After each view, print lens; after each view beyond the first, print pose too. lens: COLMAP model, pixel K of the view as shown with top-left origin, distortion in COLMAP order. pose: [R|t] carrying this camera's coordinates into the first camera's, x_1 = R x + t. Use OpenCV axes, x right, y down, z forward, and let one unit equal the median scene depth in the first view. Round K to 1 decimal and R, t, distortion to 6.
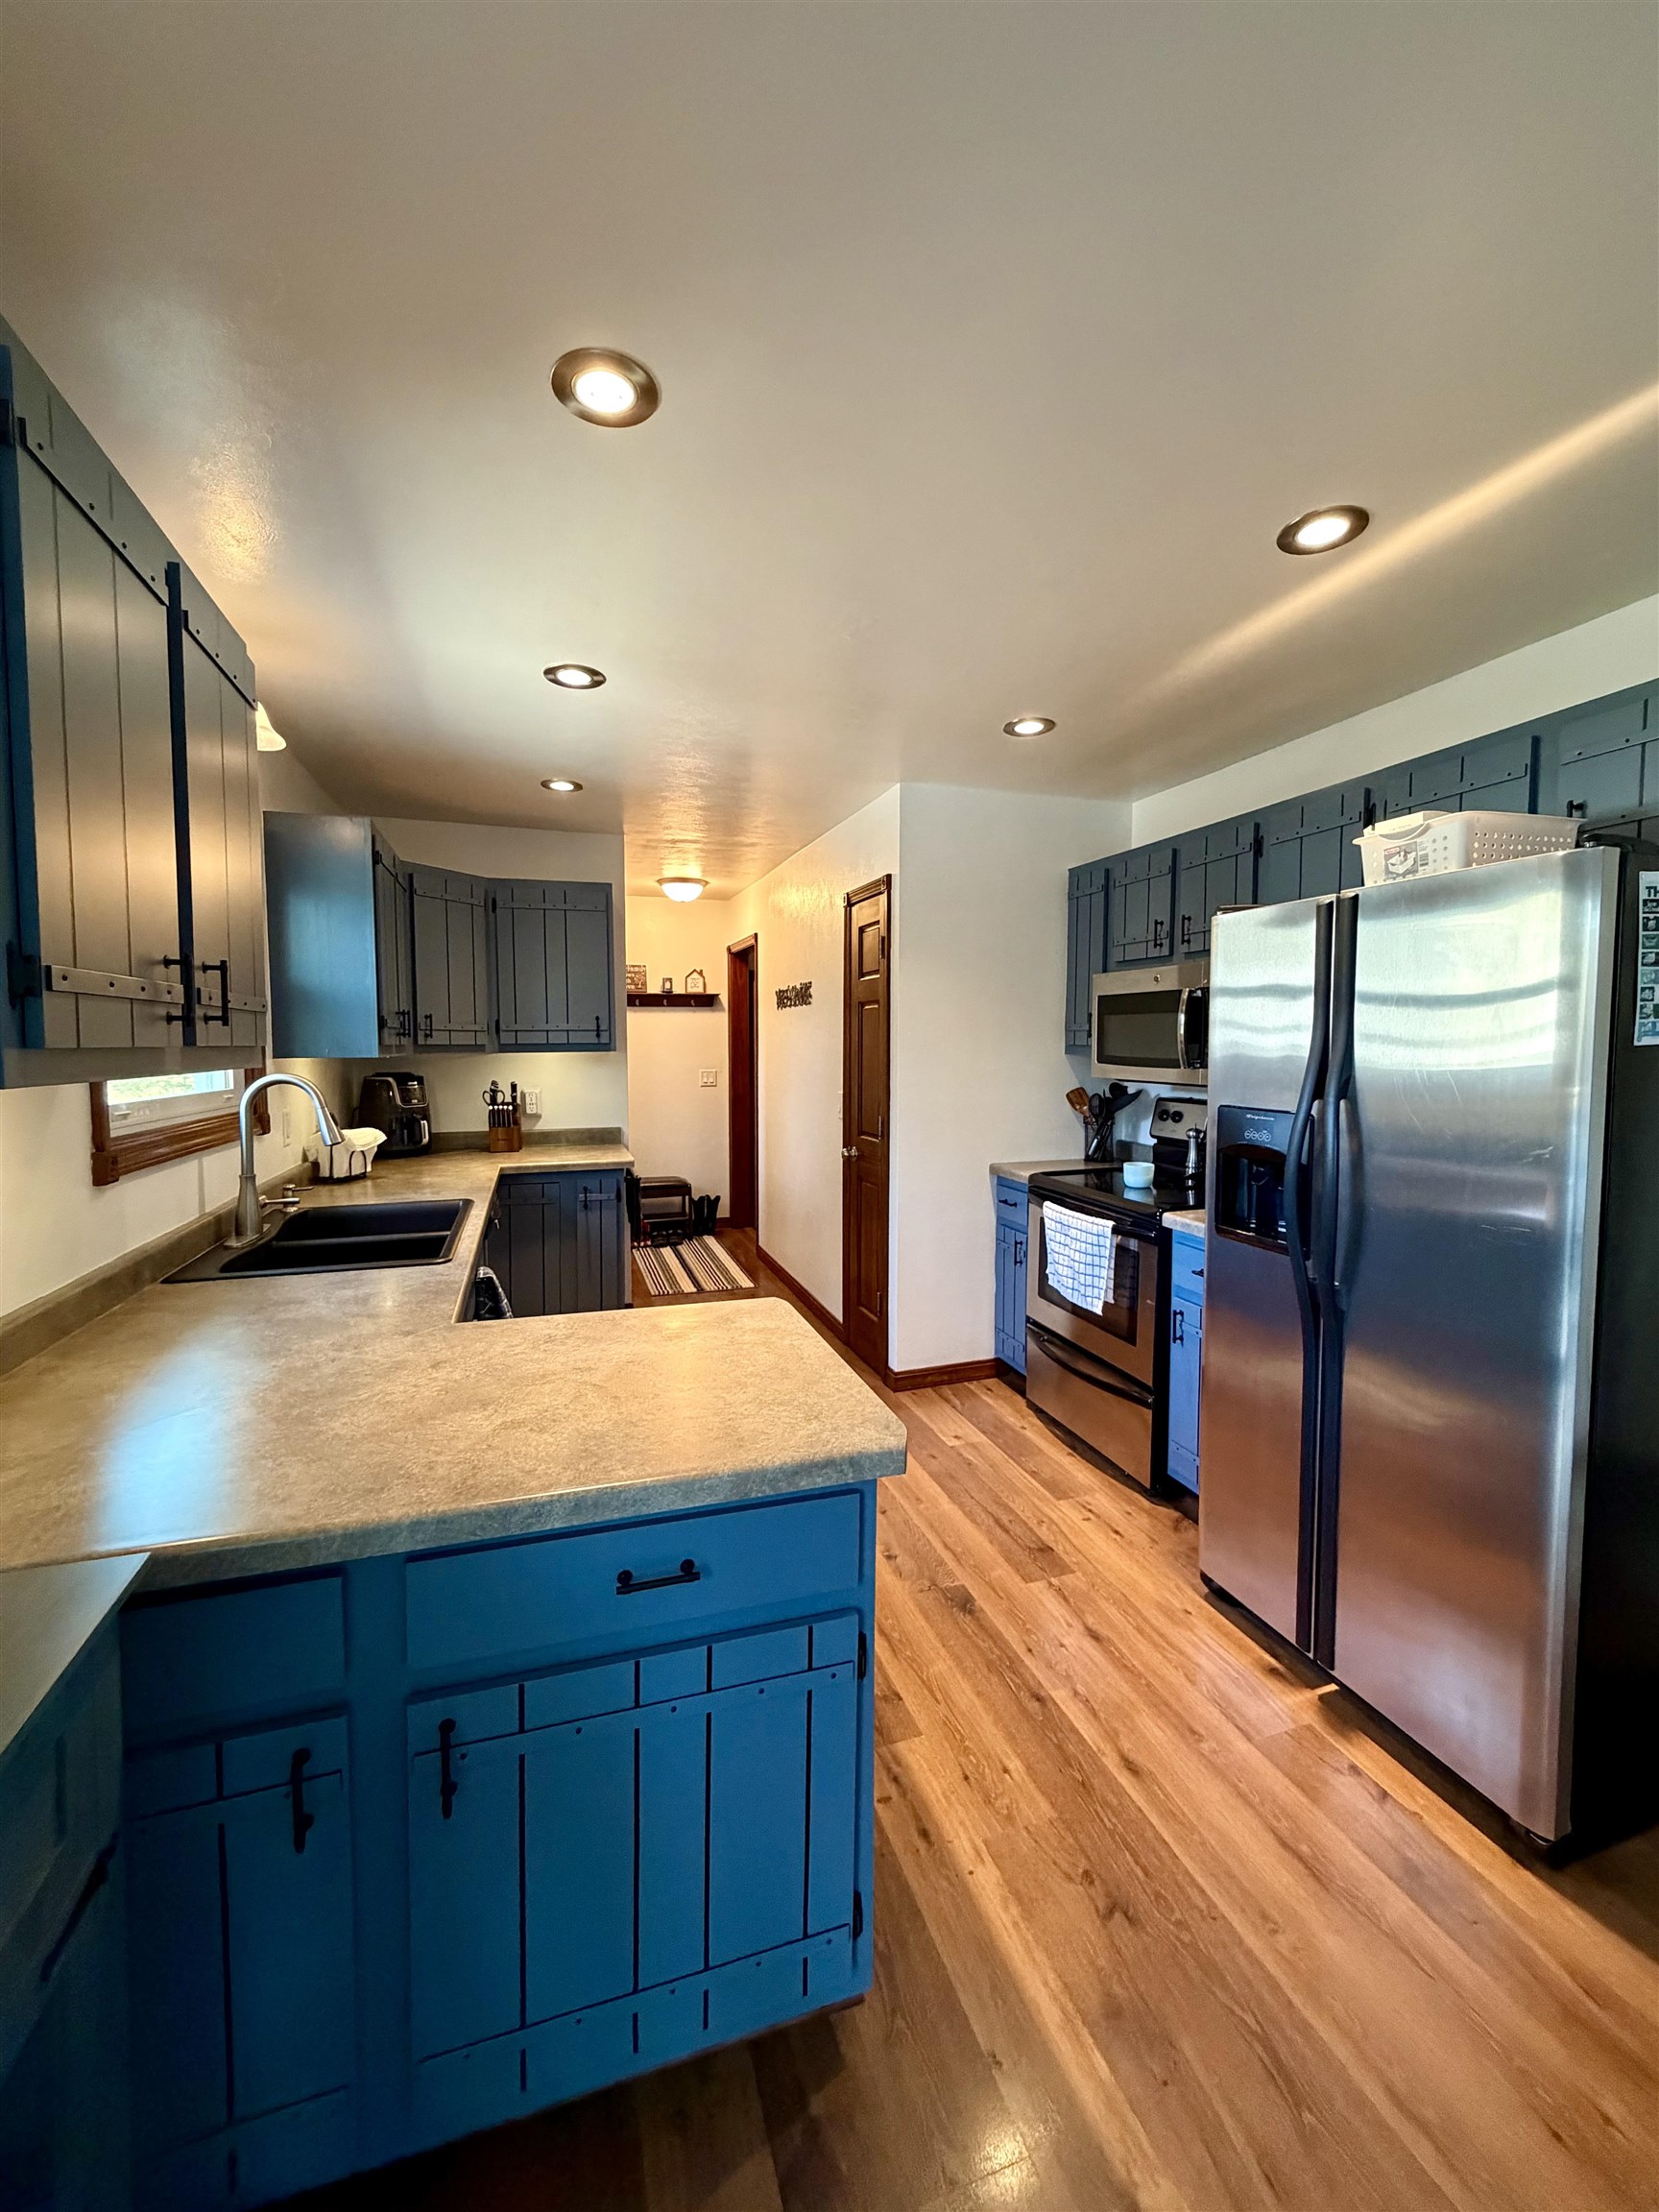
lens RADIAL K [[881.7, 0, 830.5], [0, 881.7, 1097.6], [0, 0, 1]] dist [0.000439, -0.000695]
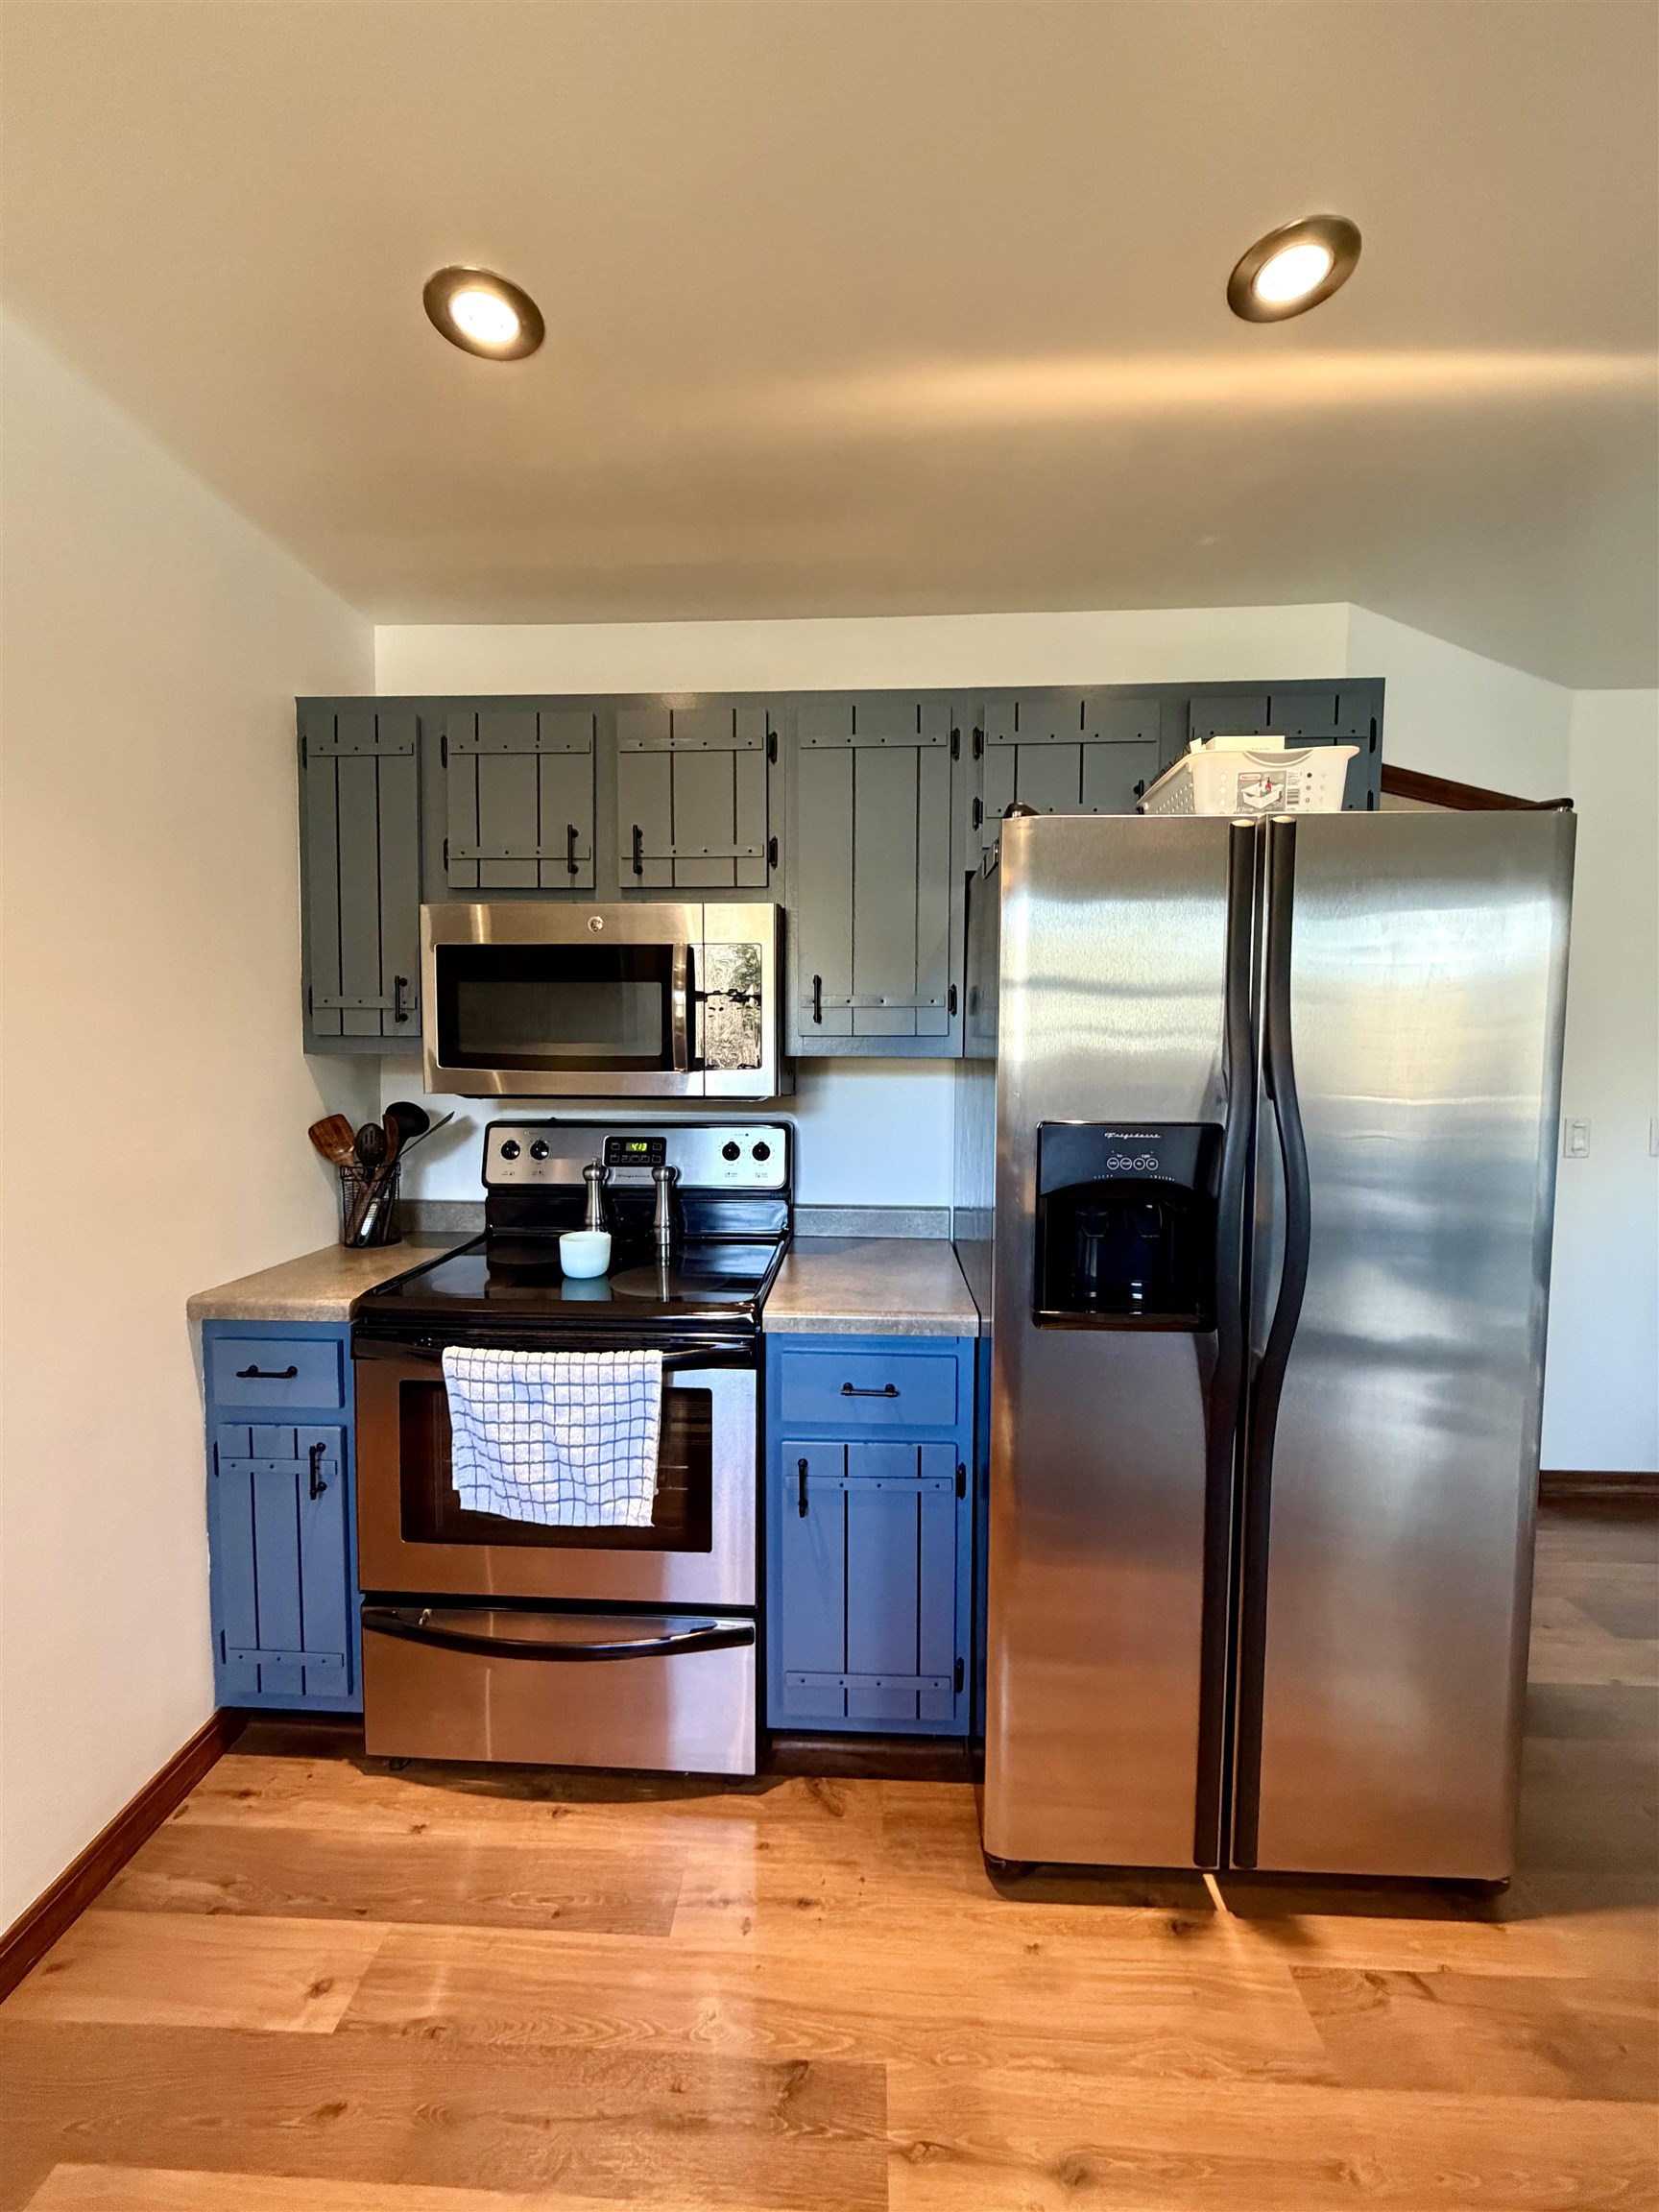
lens RADIAL K [[880.1, 0, 826.2], [0, 880.1, 1097.9], [0, 0, 1]] dist [0.000183, 0.000035]
pose [[0.357957, -0.048847, 0.932459, -0.135079], [0.058022, 0.997864, 0.030000, -0.025054], [-0.931933, 0.043365, 0.360027, 0.628581]]
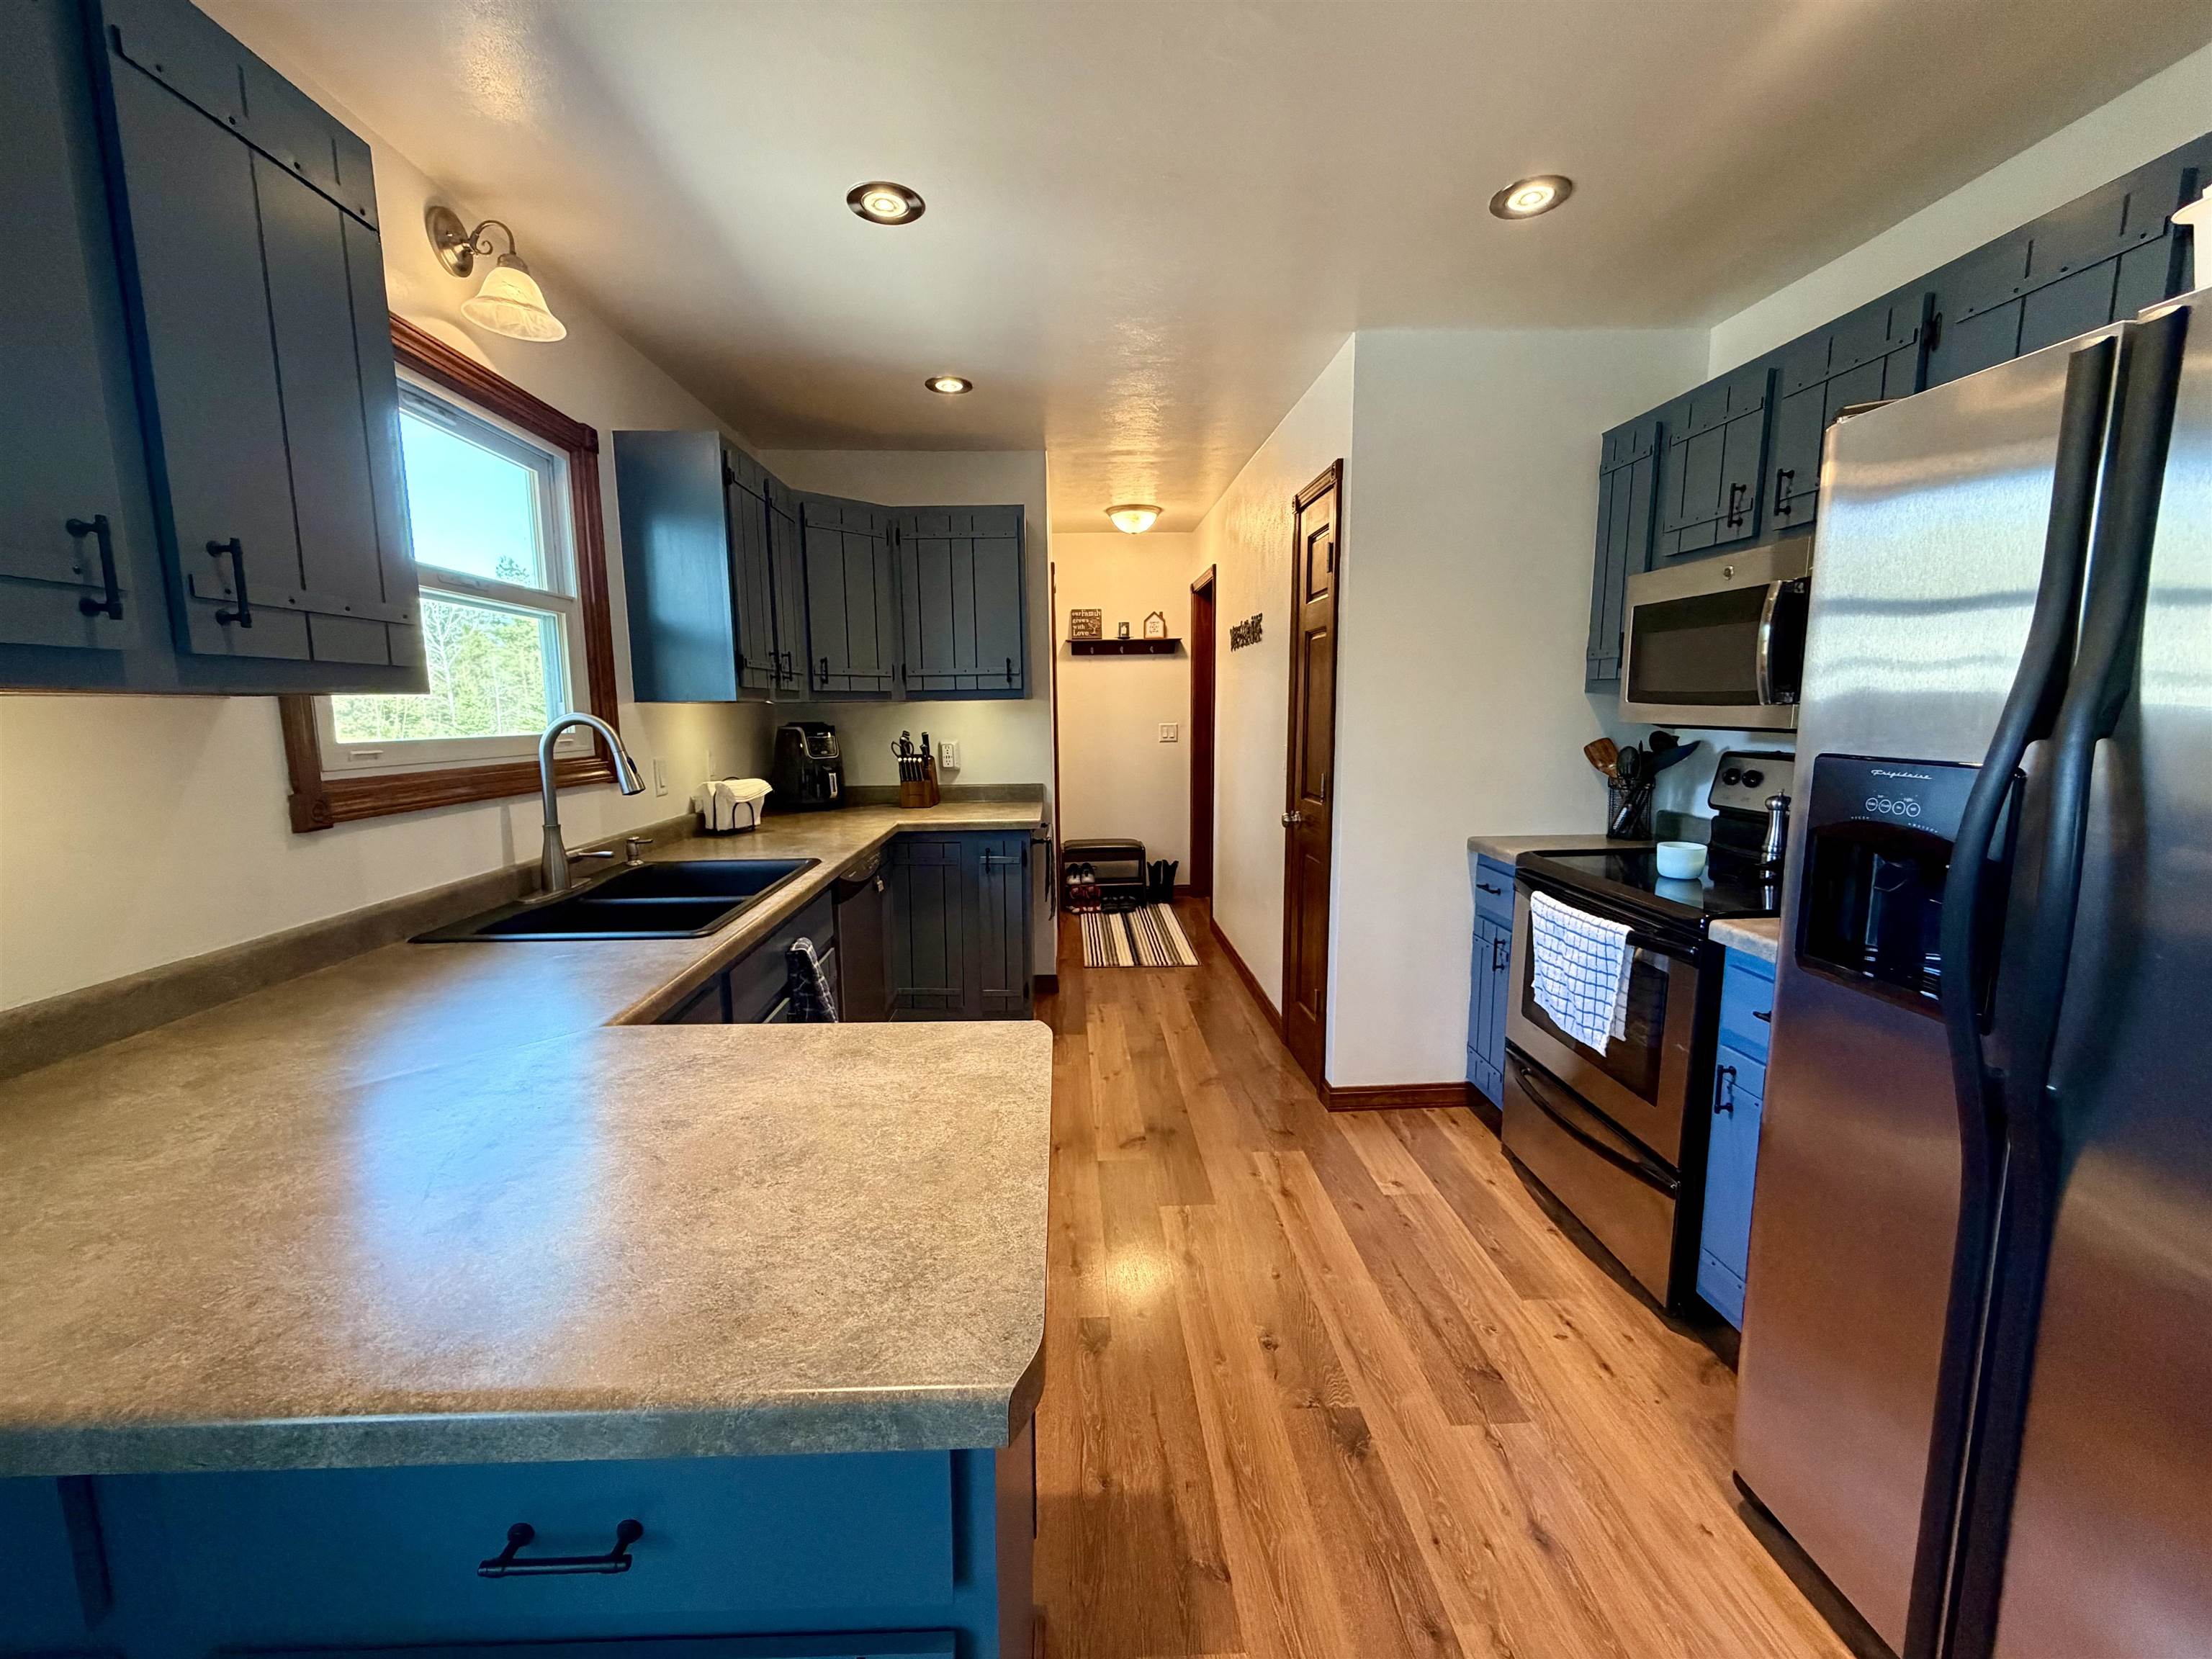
lens RADIAL K [[881.9, 0, 1099.2], [0, 881.9, 828.8], [0, 0, 1]] dist [0.002764, 0.000166]
pose [[0.961012, 0.029359, -0.274944, 0.097052], [-0.007712, 0.996806, 0.079483, 0.010444], [0.276399, -0.074263, 0.958169, 0.201466]]
